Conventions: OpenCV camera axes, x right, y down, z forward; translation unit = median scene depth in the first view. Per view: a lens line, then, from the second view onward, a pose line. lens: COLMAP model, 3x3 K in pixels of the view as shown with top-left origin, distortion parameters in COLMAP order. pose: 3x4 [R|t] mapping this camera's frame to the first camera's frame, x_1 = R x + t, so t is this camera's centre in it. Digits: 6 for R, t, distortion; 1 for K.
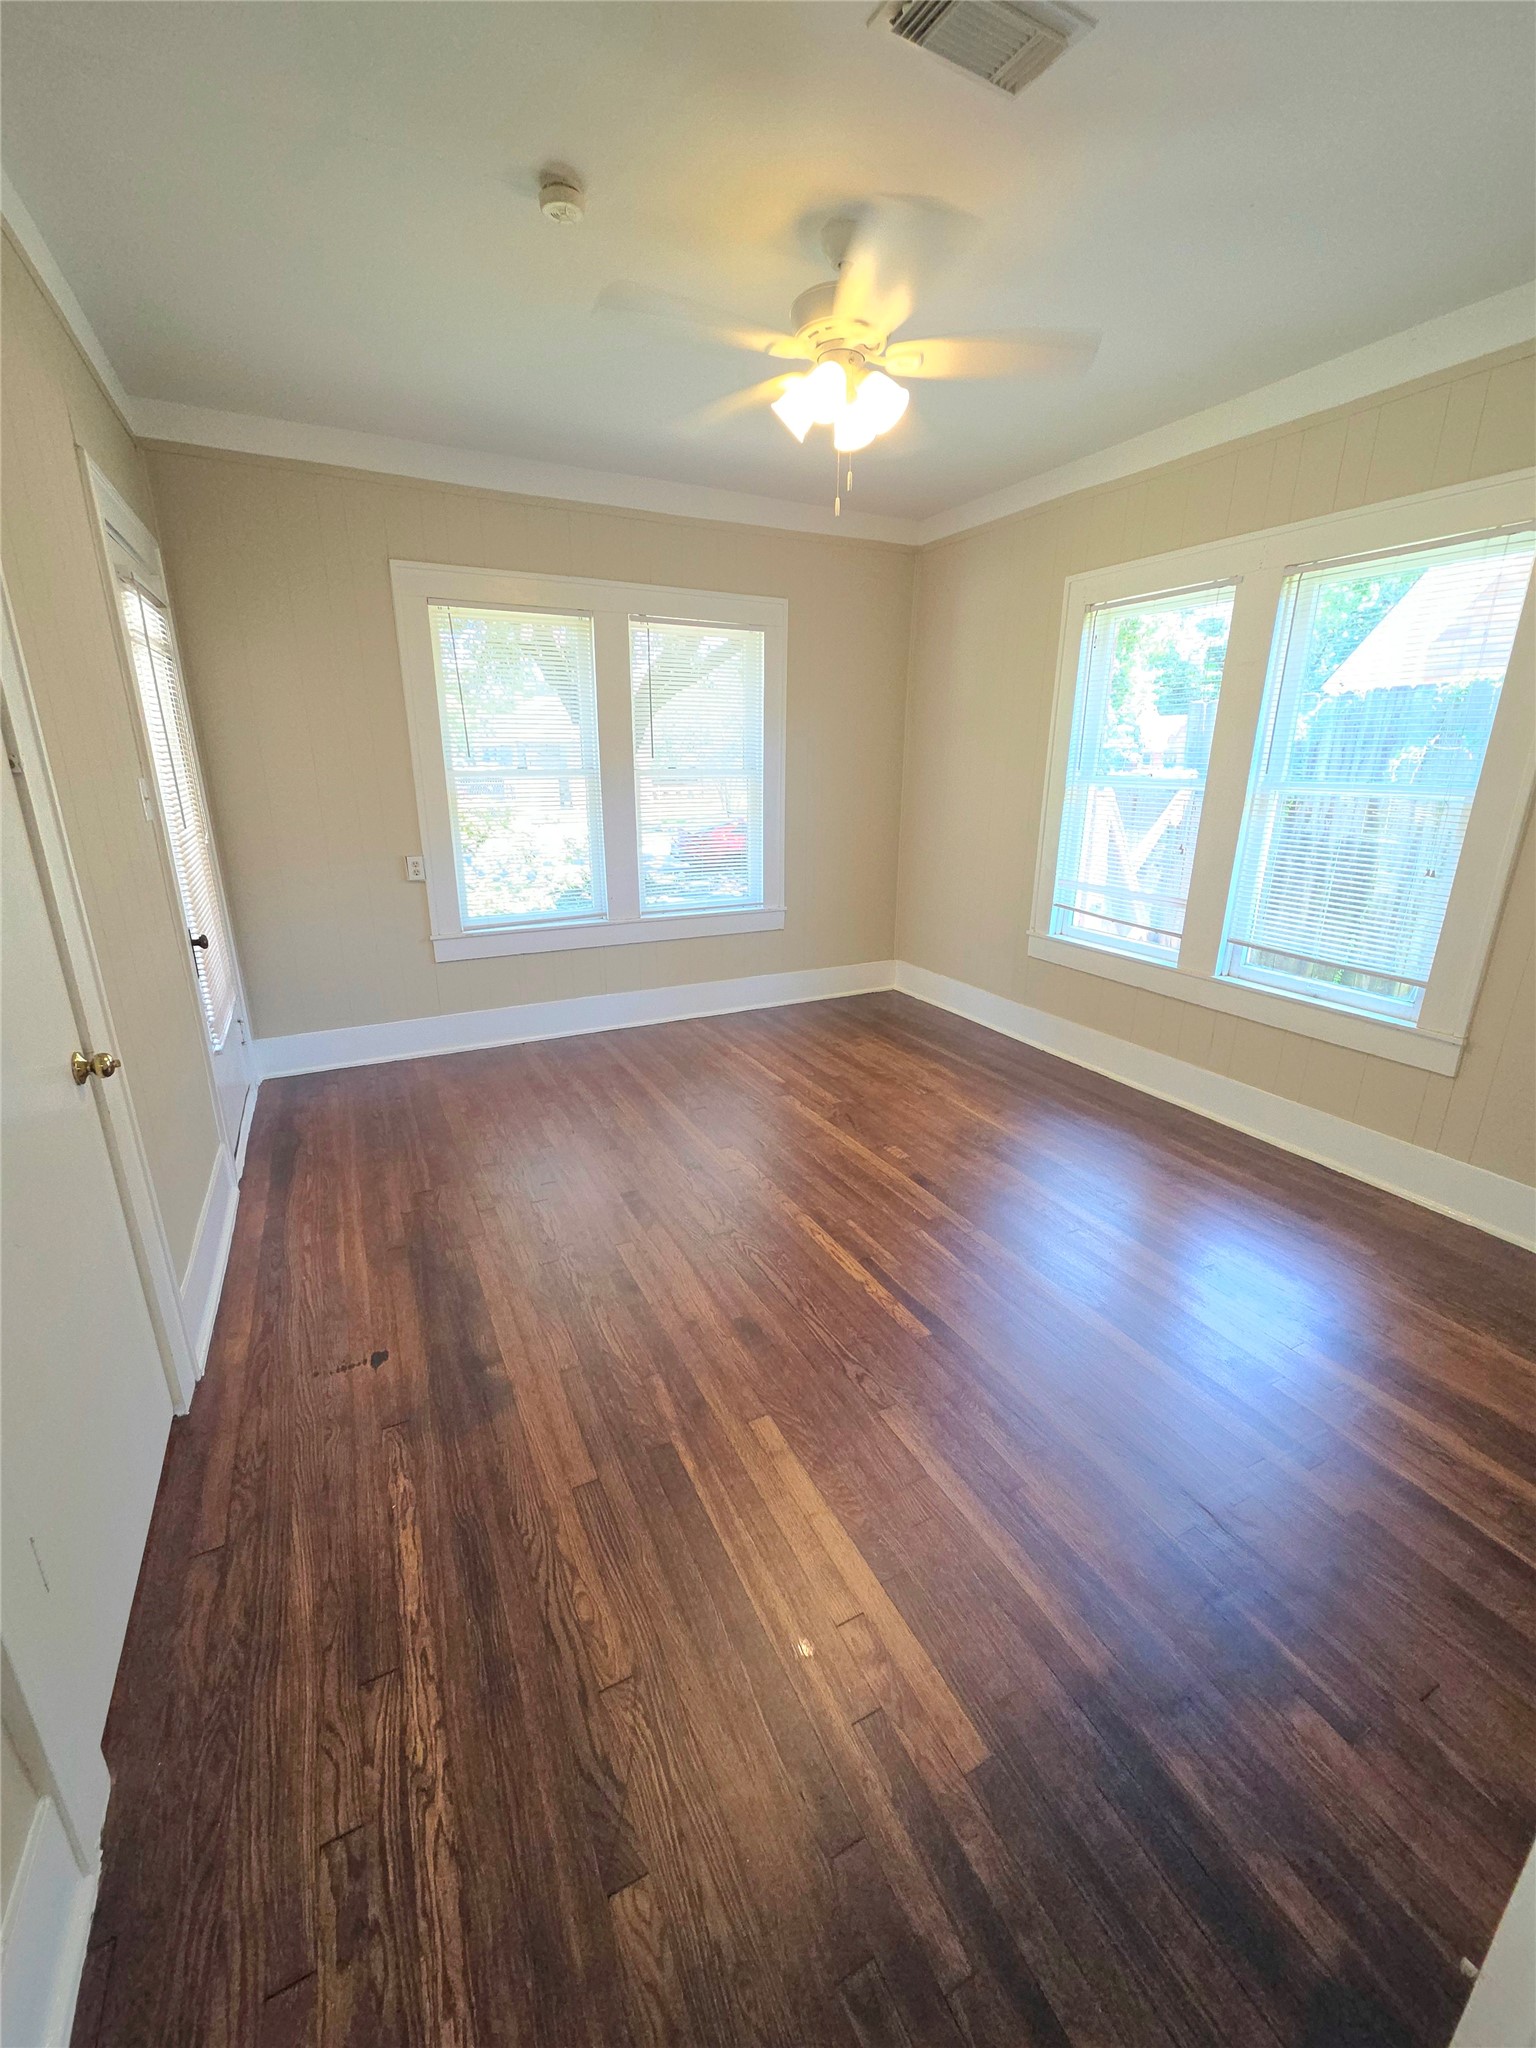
lens RADIAL K [[838.3, 0, 782.5], [0, 838.3, 1020.3], [0, 0, 1]] dist [-0.000827, 0.001724]
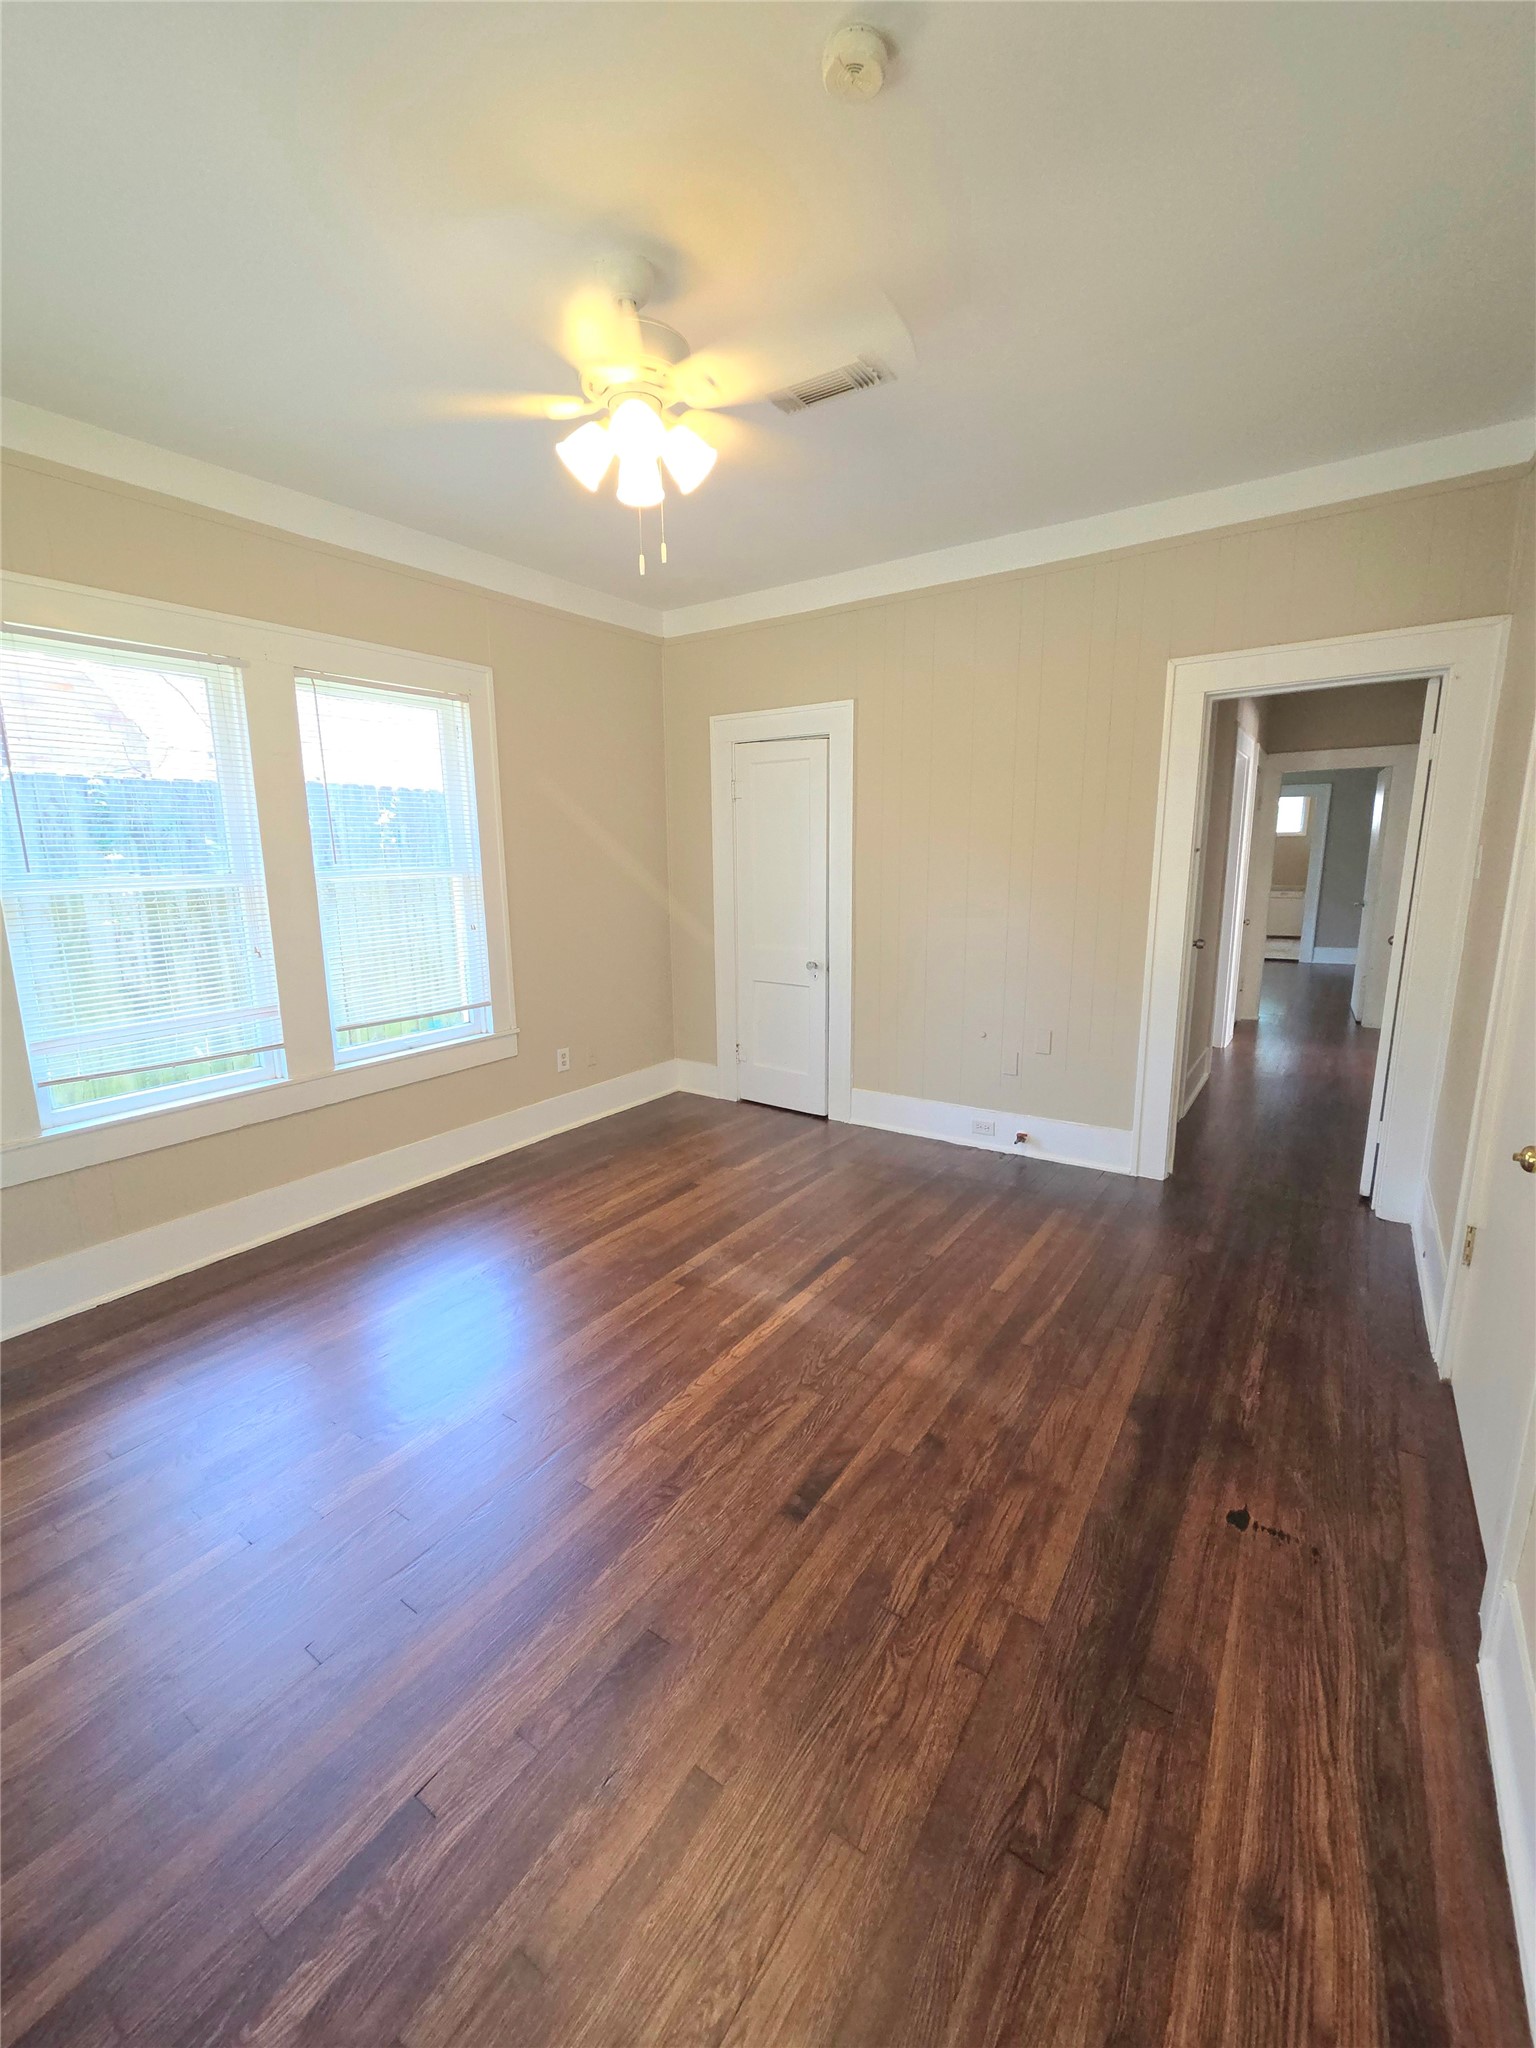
lens RADIAL K [[838.3, 0, 765.1], [0, 838.3, 1023.5], [0, 0, 1]] dist [-0.000827, 0.001724]
pose [[-0.470200, -0.182020, 0.863586, -0.773777], [0.274035, 0.900027, 0.338905, -0.413604], [-0.838938, 0.396006, -0.373313, 1.308159]]
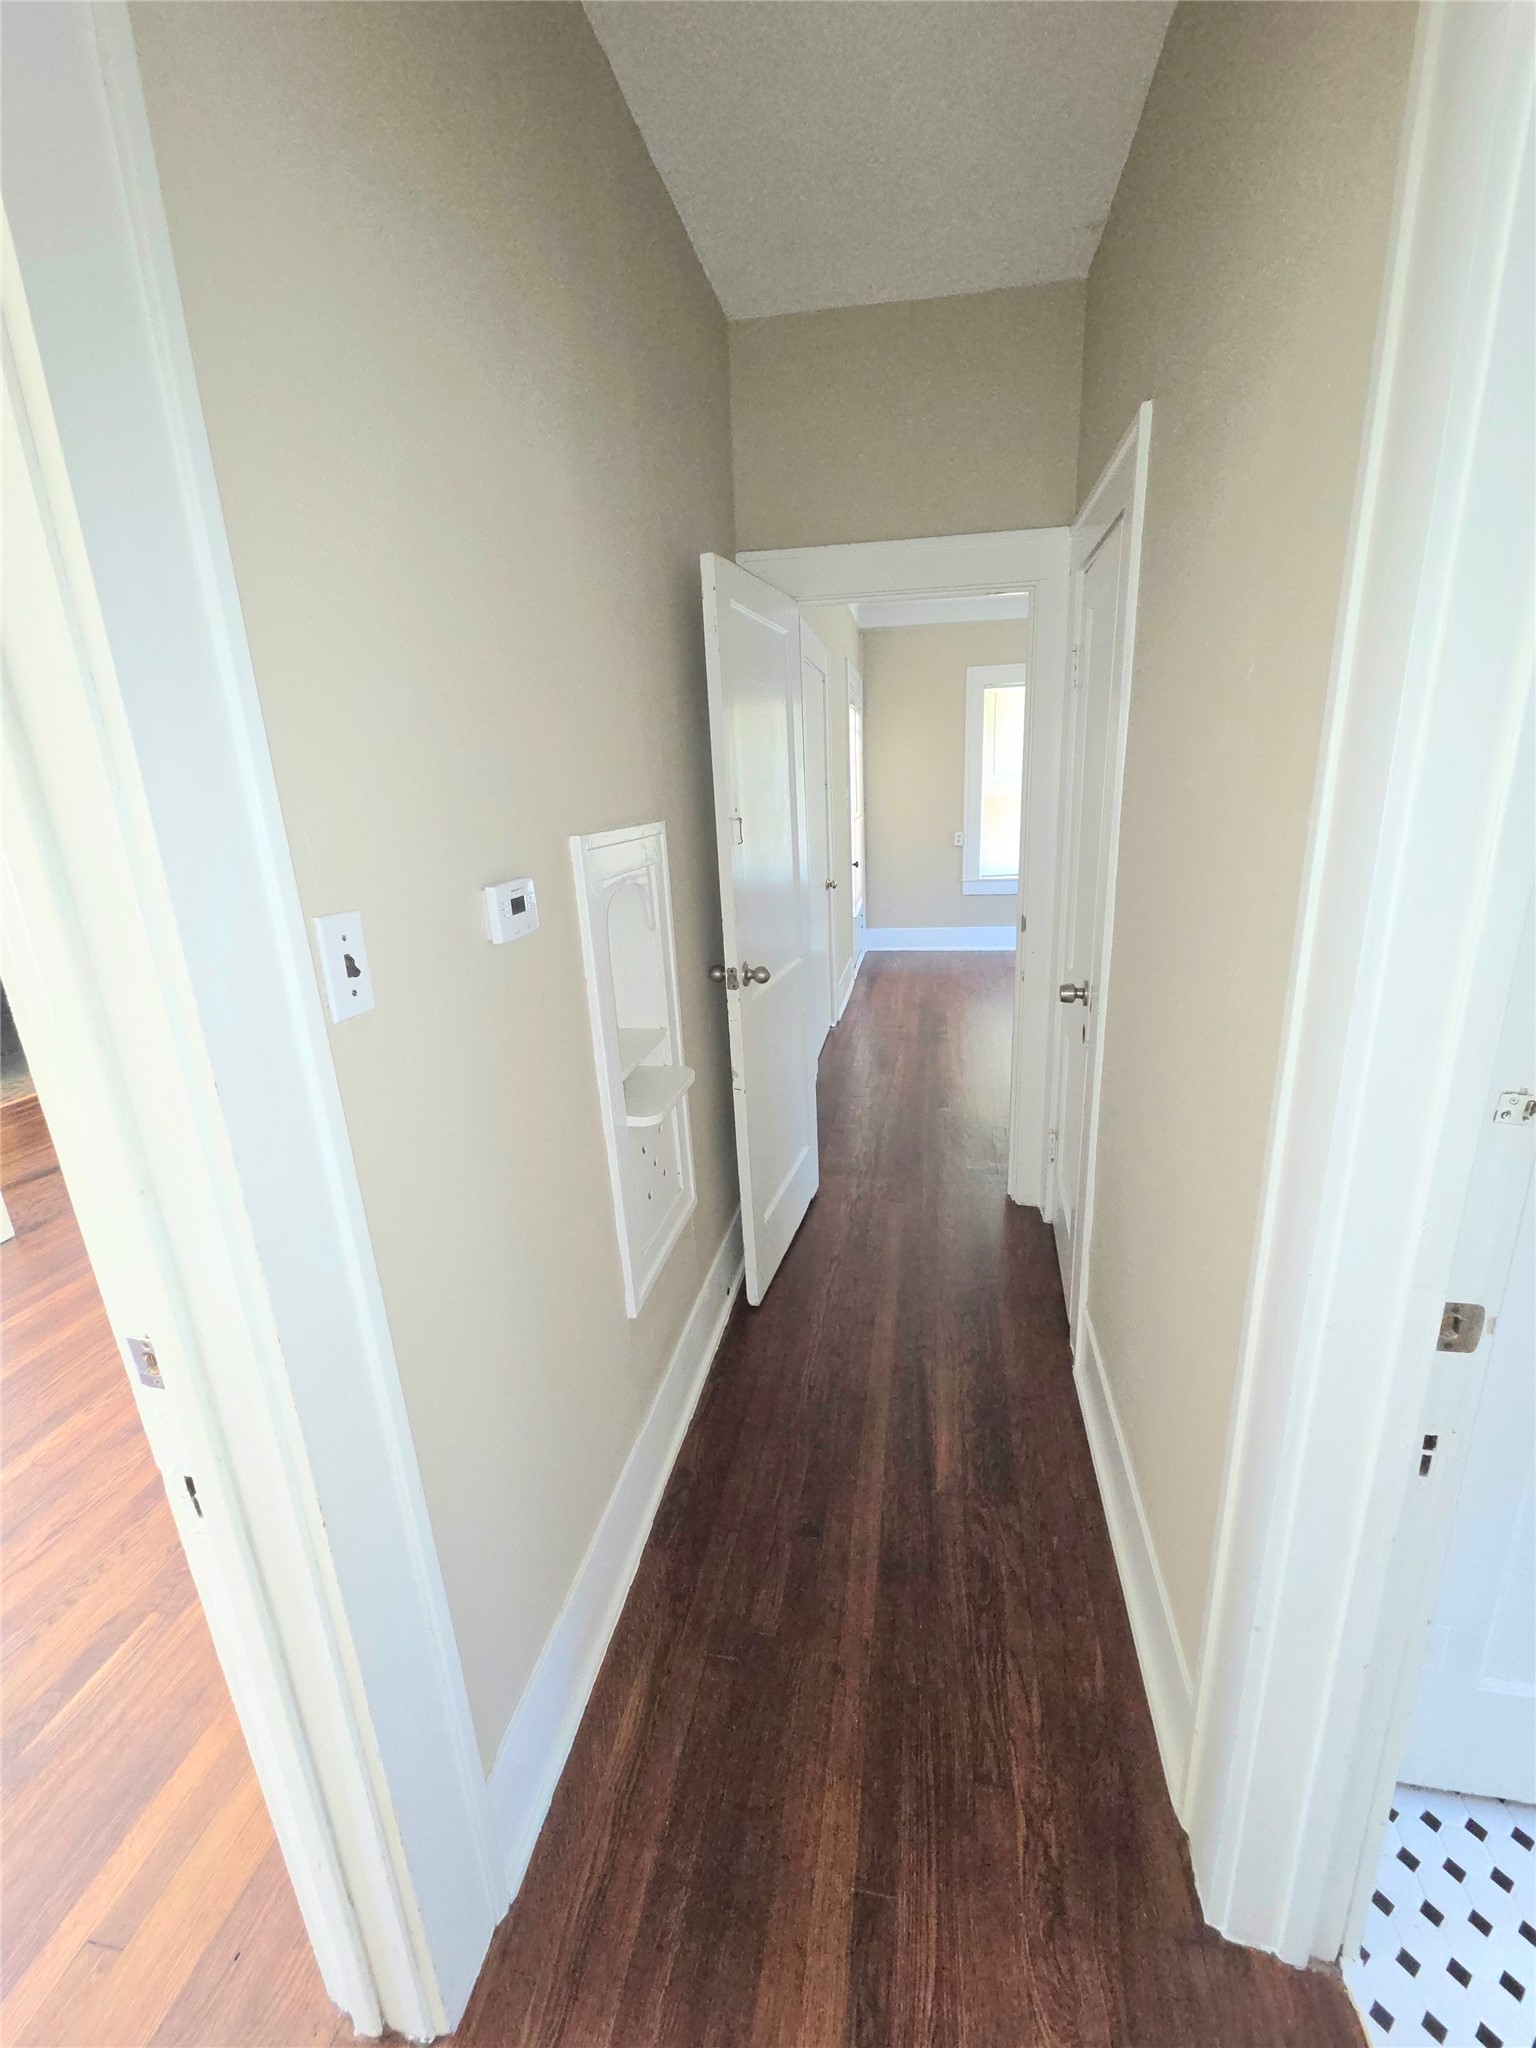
lens RADIAL K [[838.3, 0, 768.2], [0, 838.3, 1022.4], [0, 0, 1]] dist [-0.000827, 0.001724]
pose [[0.785258, 0.130596, -0.605240, 0.573333], [-0.136421, 0.989974, 0.036615, 0.302756], [0.603953, 0.053815, 0.795201, -0.972212]]
